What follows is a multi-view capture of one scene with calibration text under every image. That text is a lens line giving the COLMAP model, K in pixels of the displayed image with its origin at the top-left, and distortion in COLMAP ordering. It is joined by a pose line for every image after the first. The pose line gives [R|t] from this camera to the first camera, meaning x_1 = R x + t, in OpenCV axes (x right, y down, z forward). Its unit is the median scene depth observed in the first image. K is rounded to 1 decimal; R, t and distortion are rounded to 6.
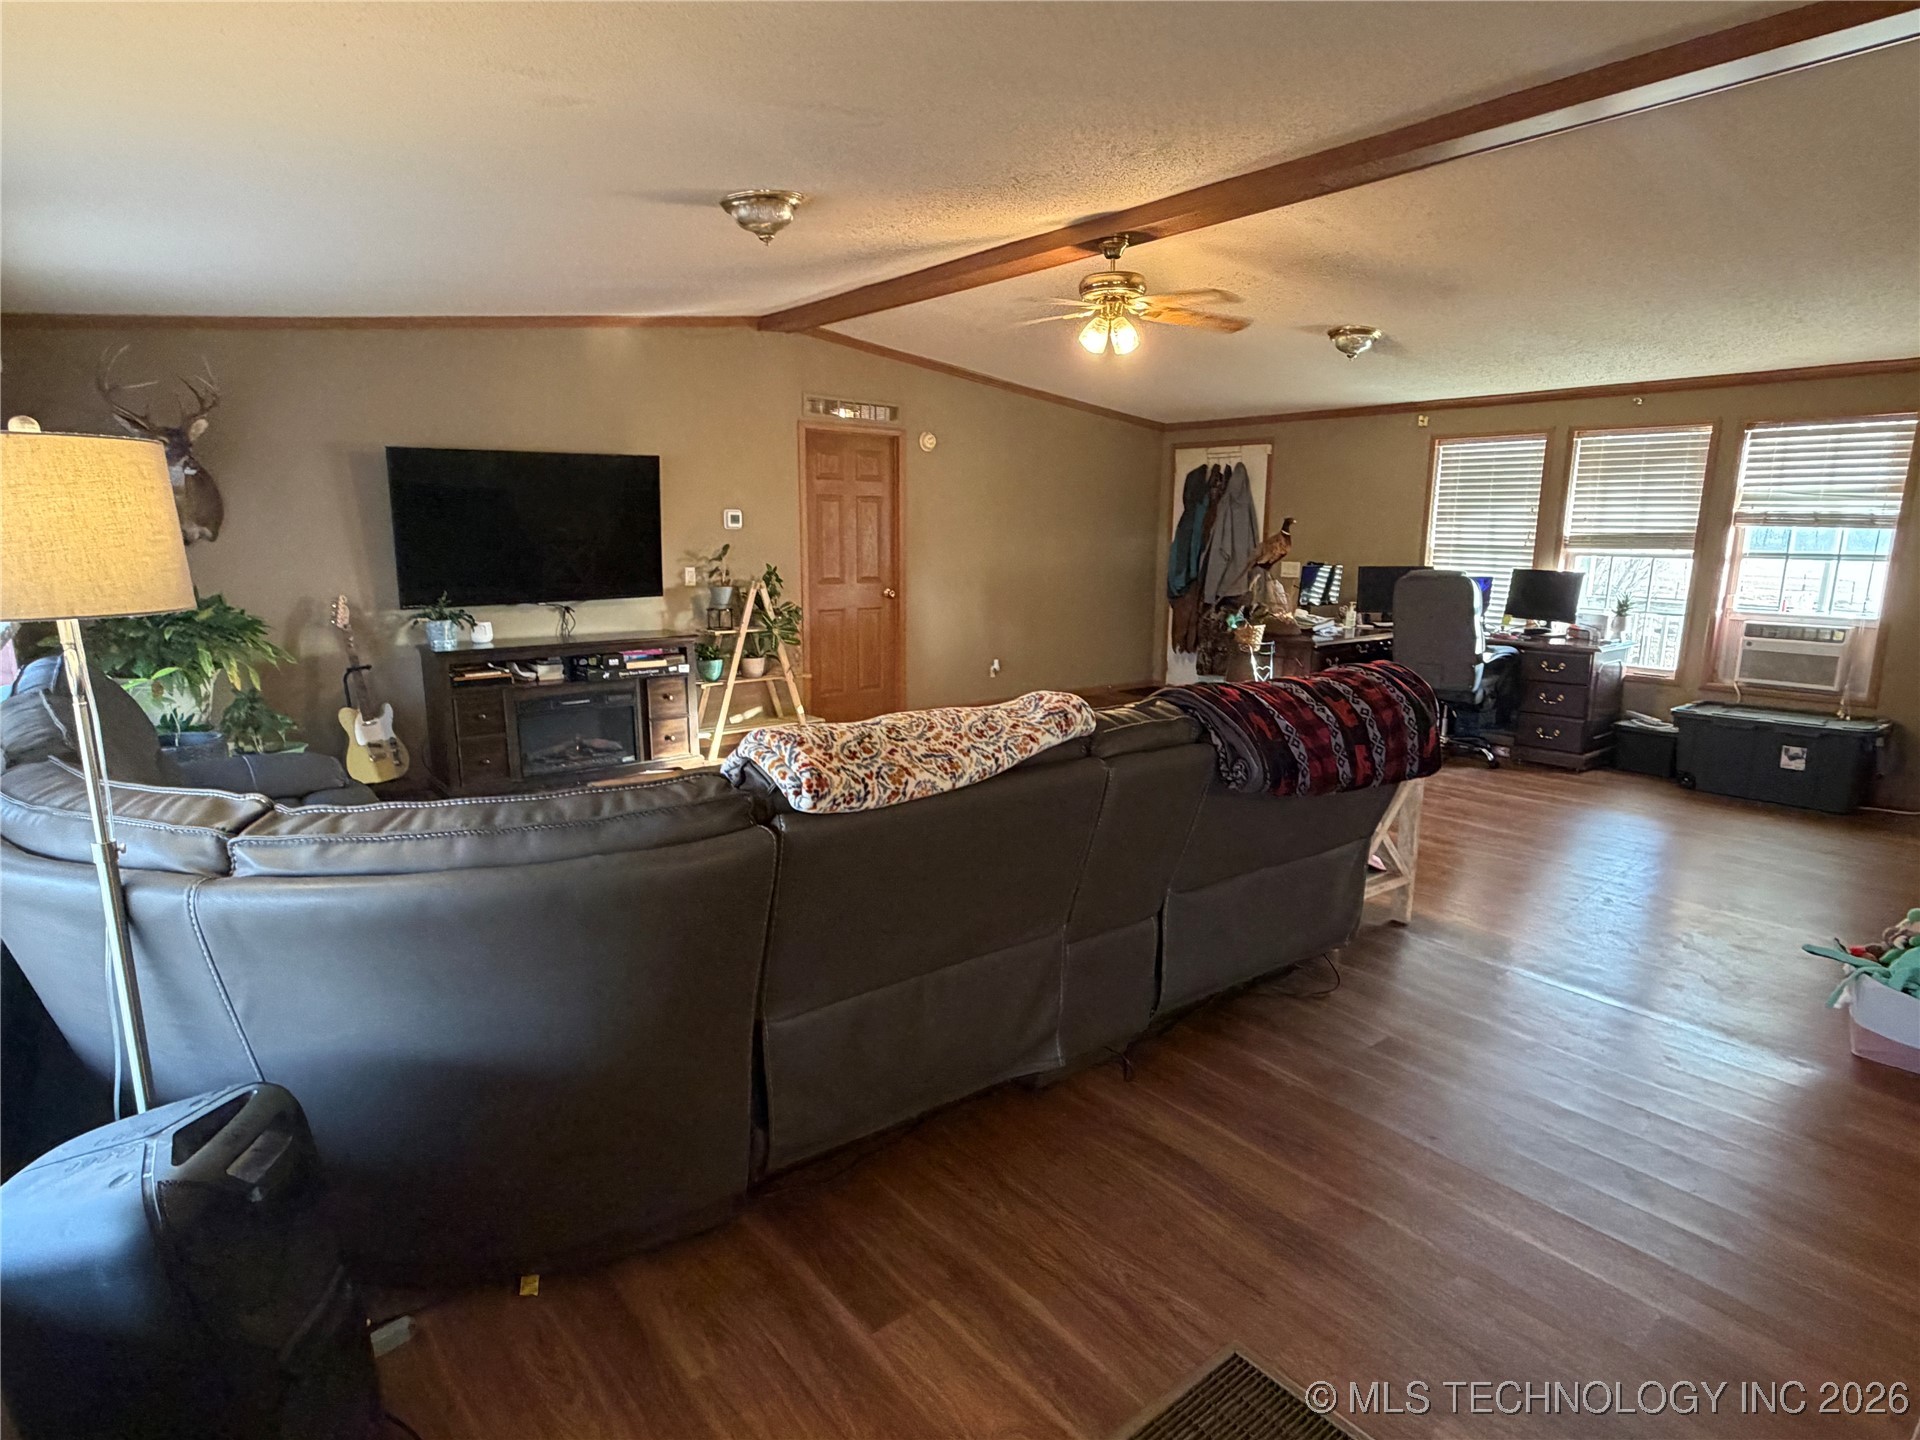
lens RADIAL K [[1043.7, 0, 960.0], [0, 1043.7, 720.0], [0, 0, 1]] dist [0.000750, -0.000210]
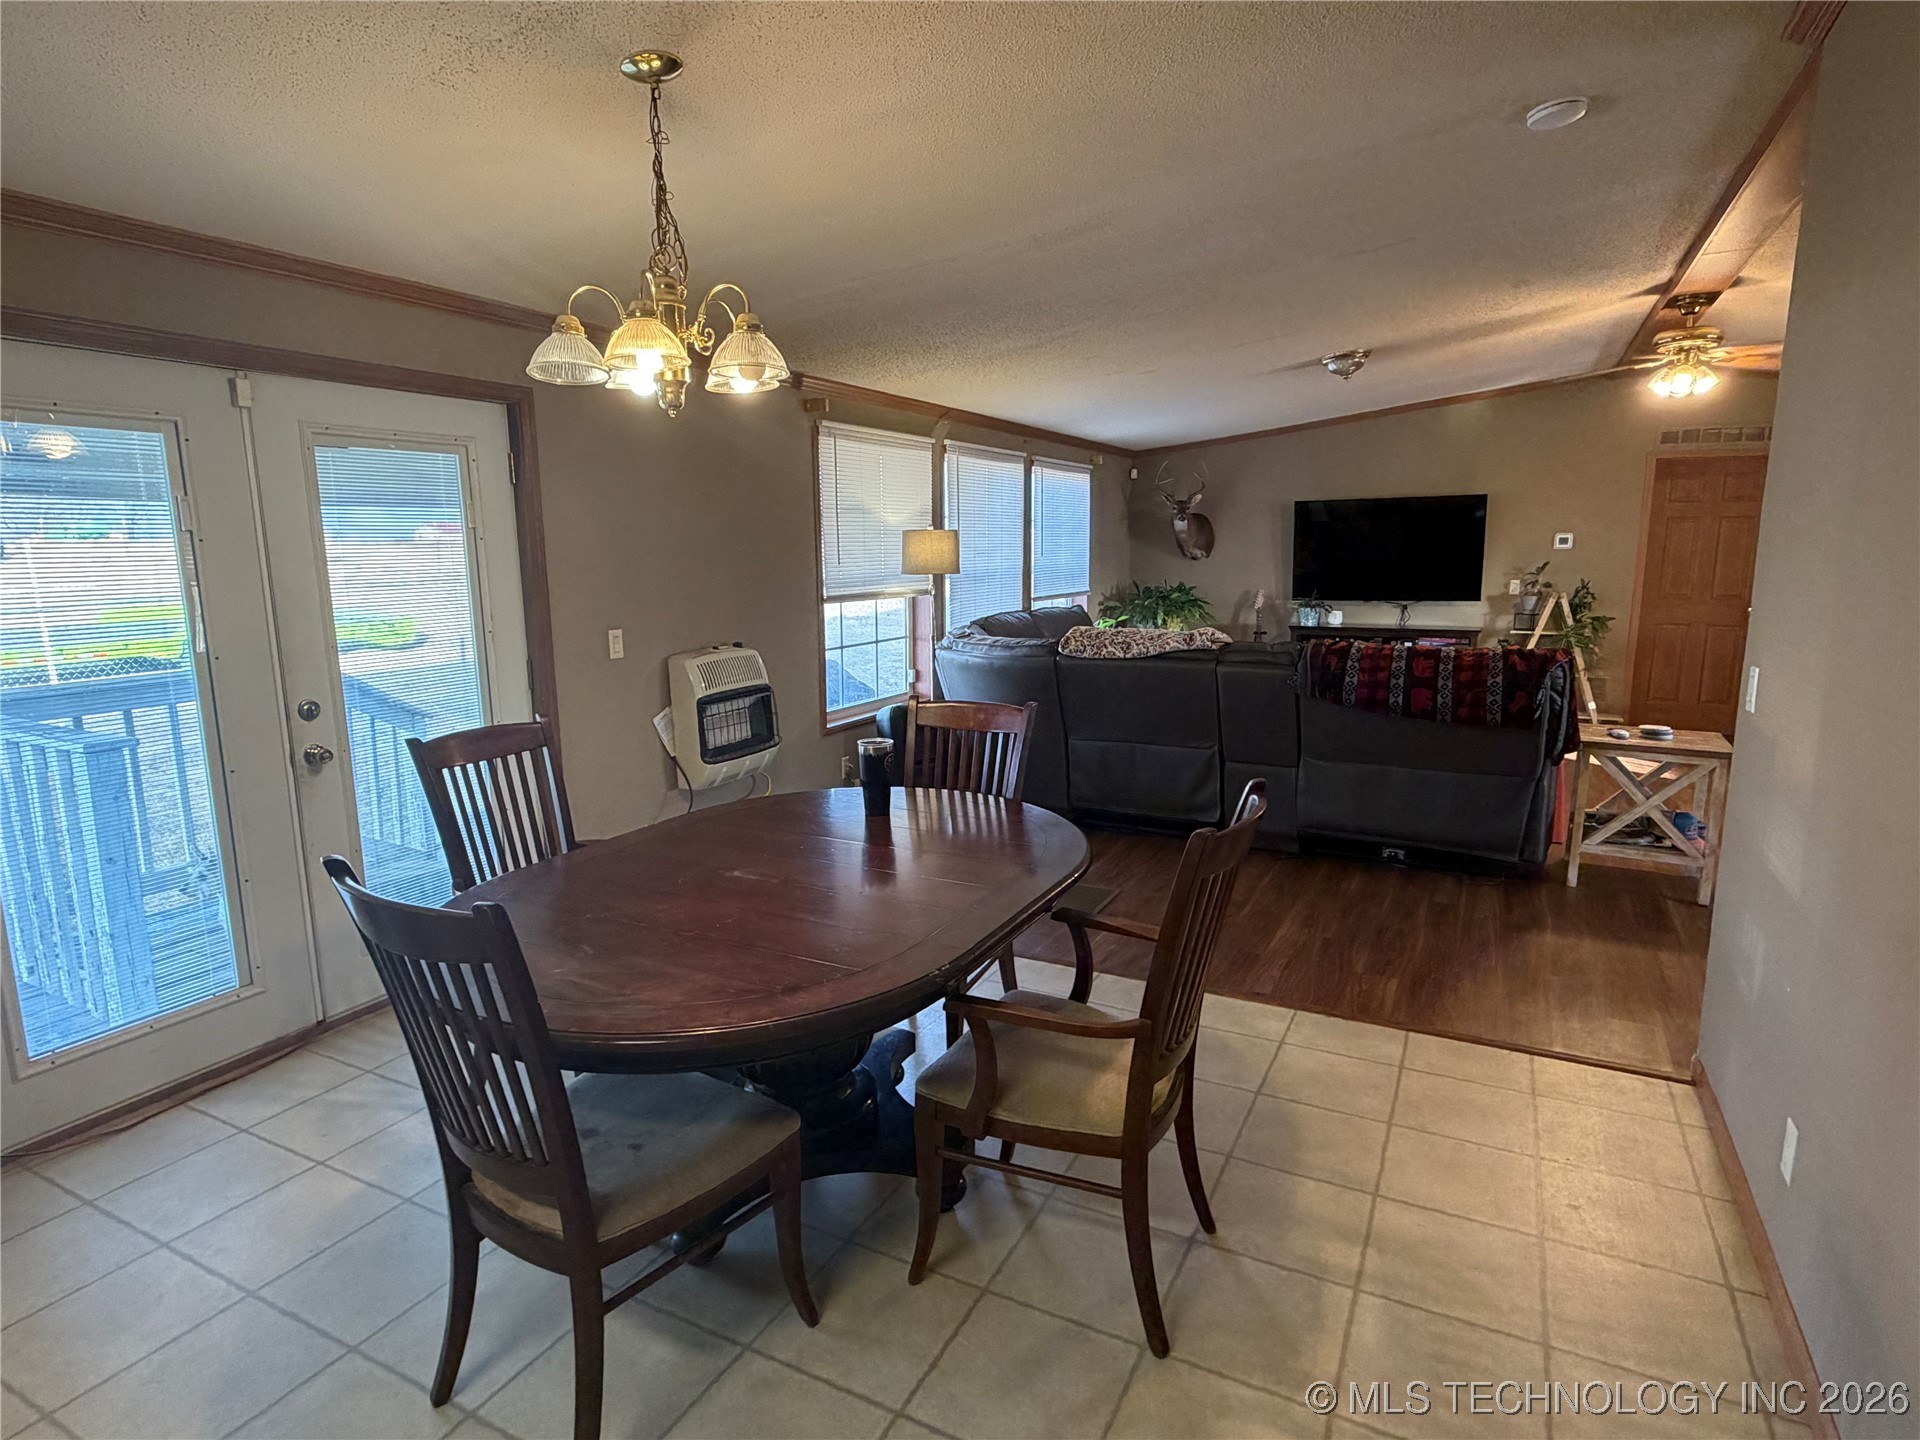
lens RADIAL K [[1043.7, 0, 960.0], [0, 1043.7, 720.0], [0, 0, 1]] dist [0.000750, -0.000210]
pose [[0.404331, 0.143383, -0.903304, 0.704158], [-0.159143, 0.983599, 0.084893, 0.021549], [0.900661, 0.109429, 0.420518, -0.125308]]
